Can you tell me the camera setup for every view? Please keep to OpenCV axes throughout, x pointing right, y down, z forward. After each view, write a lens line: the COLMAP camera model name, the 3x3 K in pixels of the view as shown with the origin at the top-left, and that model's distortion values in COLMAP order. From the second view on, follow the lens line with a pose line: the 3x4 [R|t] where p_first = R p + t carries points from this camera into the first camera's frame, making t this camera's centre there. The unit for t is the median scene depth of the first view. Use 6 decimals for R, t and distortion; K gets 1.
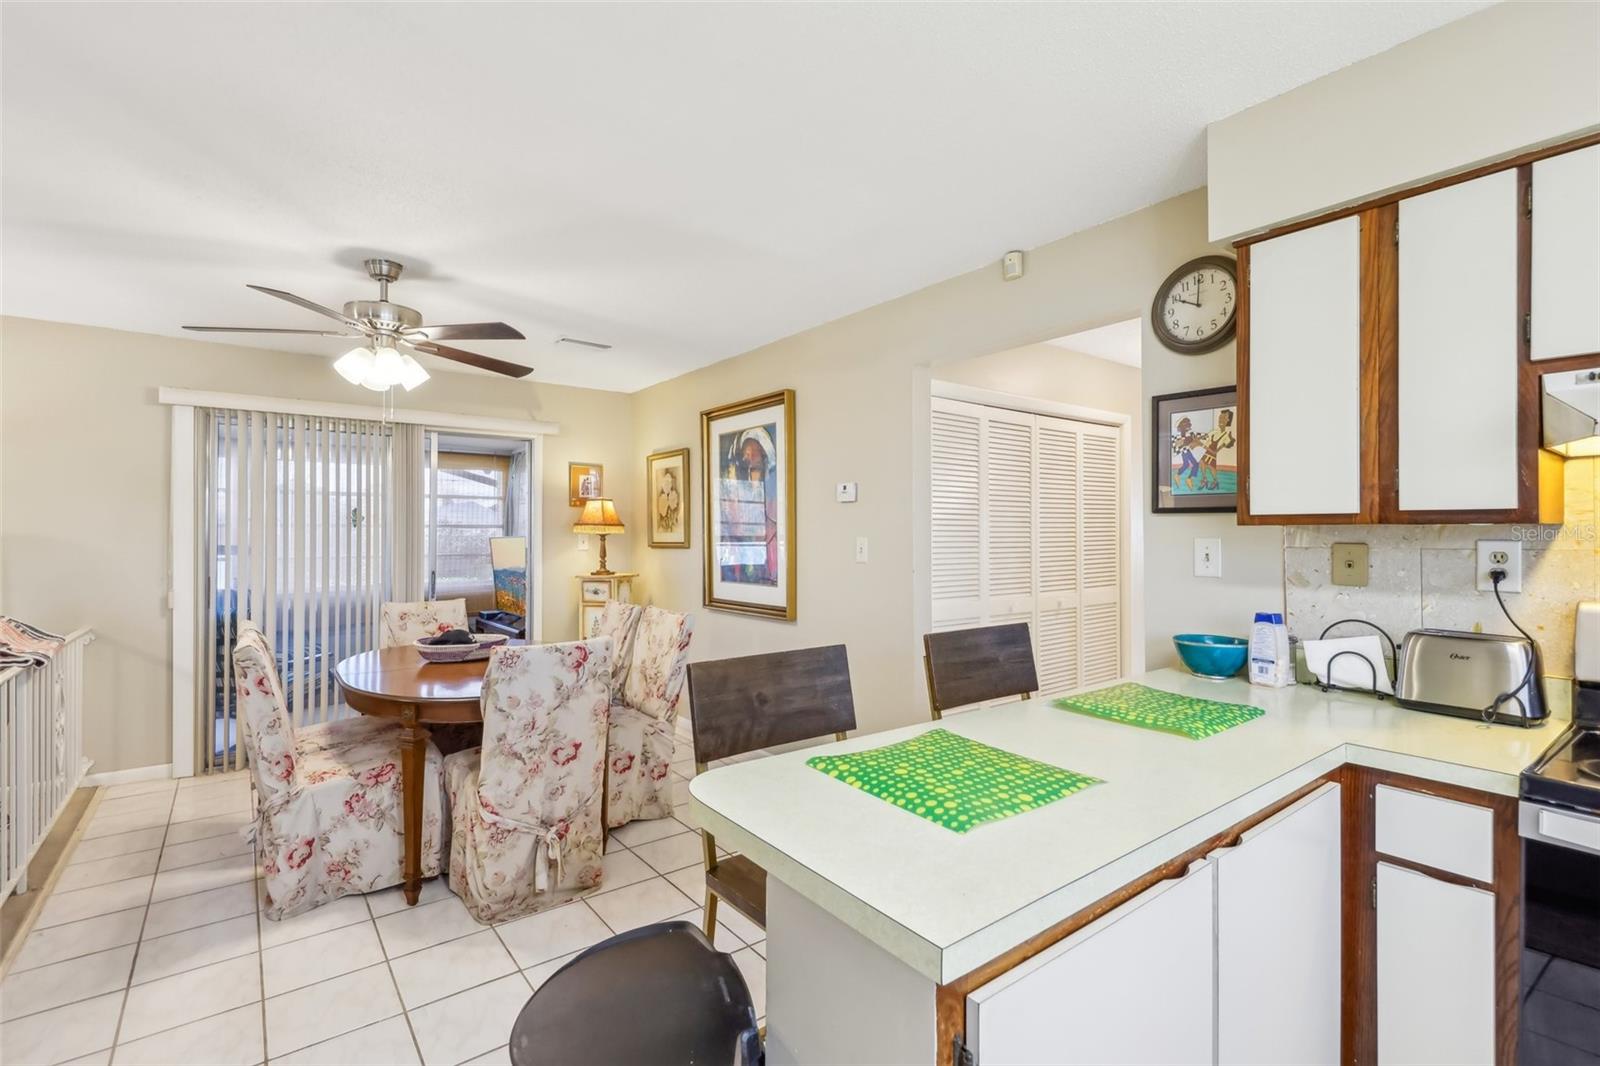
lens RADIAL K [[728.4, 0, 805.1], [0, 728.4, 527.1], [0, 0, 1]] dist [0.017741, -0.008919]
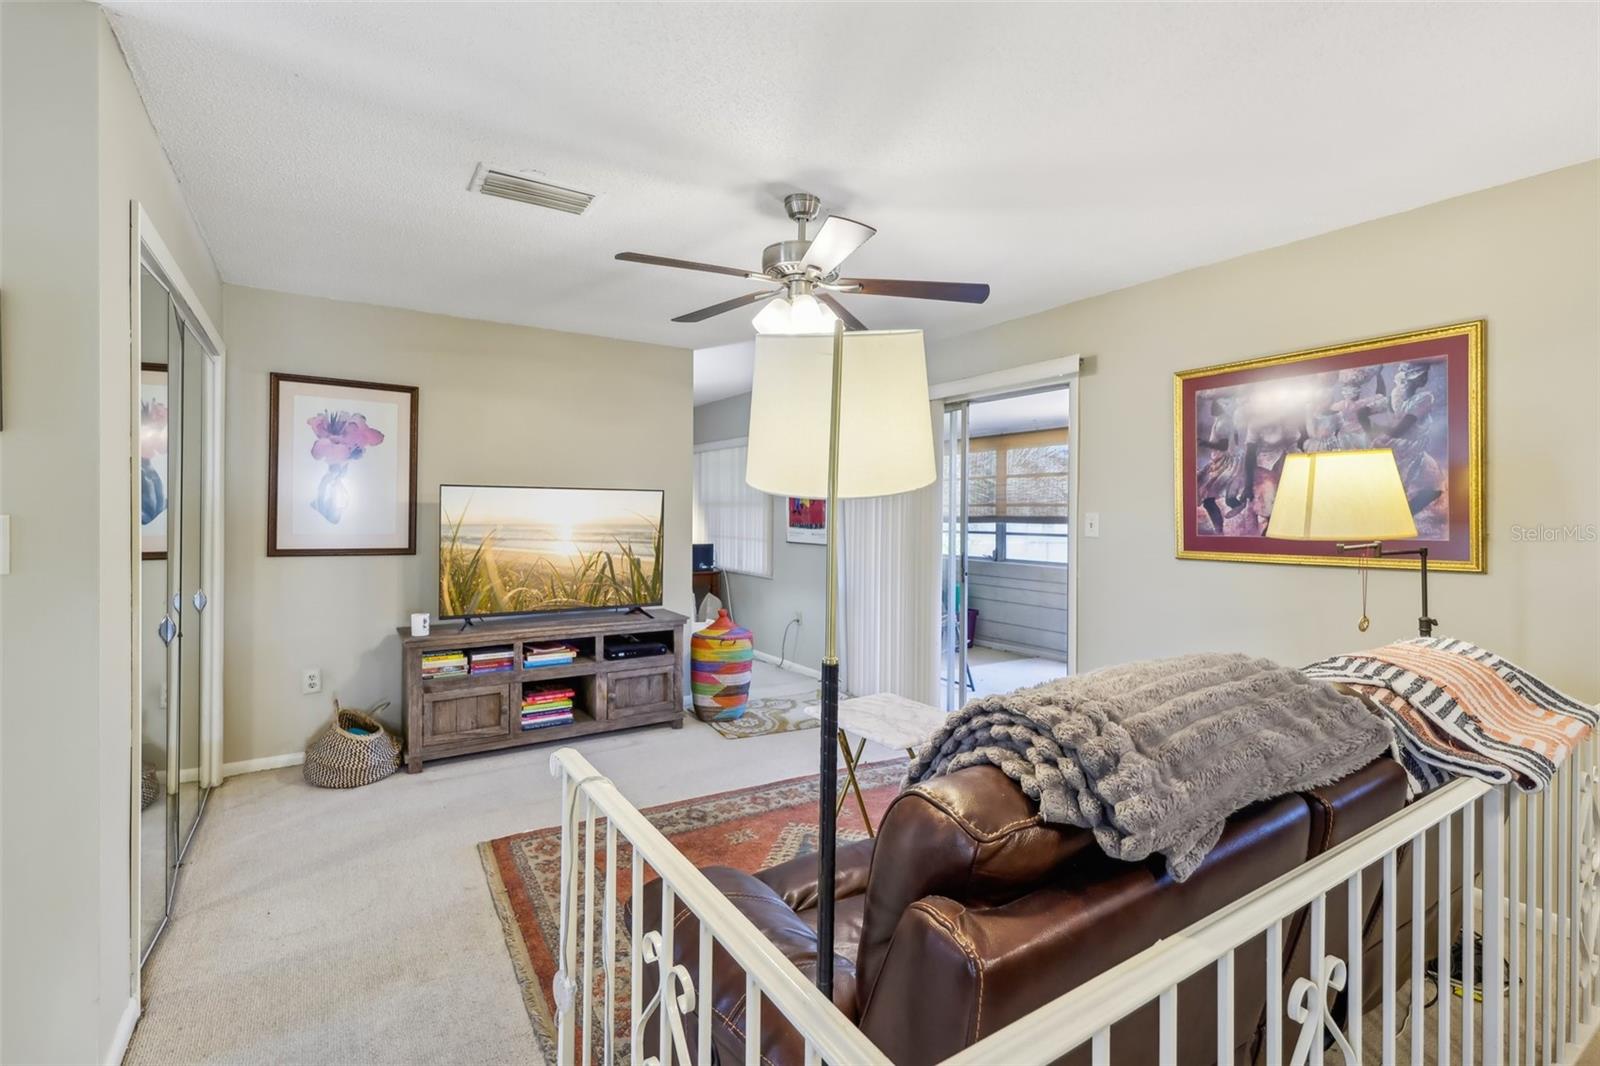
lens RADIAL K [[728.4, 0, 801.9], [0, 728.4, 515.8], [0, 0, 1]] dist [0.017741, -0.008919]
pose [[-0.075081, 0.004808, -0.997166, -0.474506], [0.004622, 0.999979, 0.004474, 0.005135], [0.997167, -0.004273, -0.075102, 0.507009]]
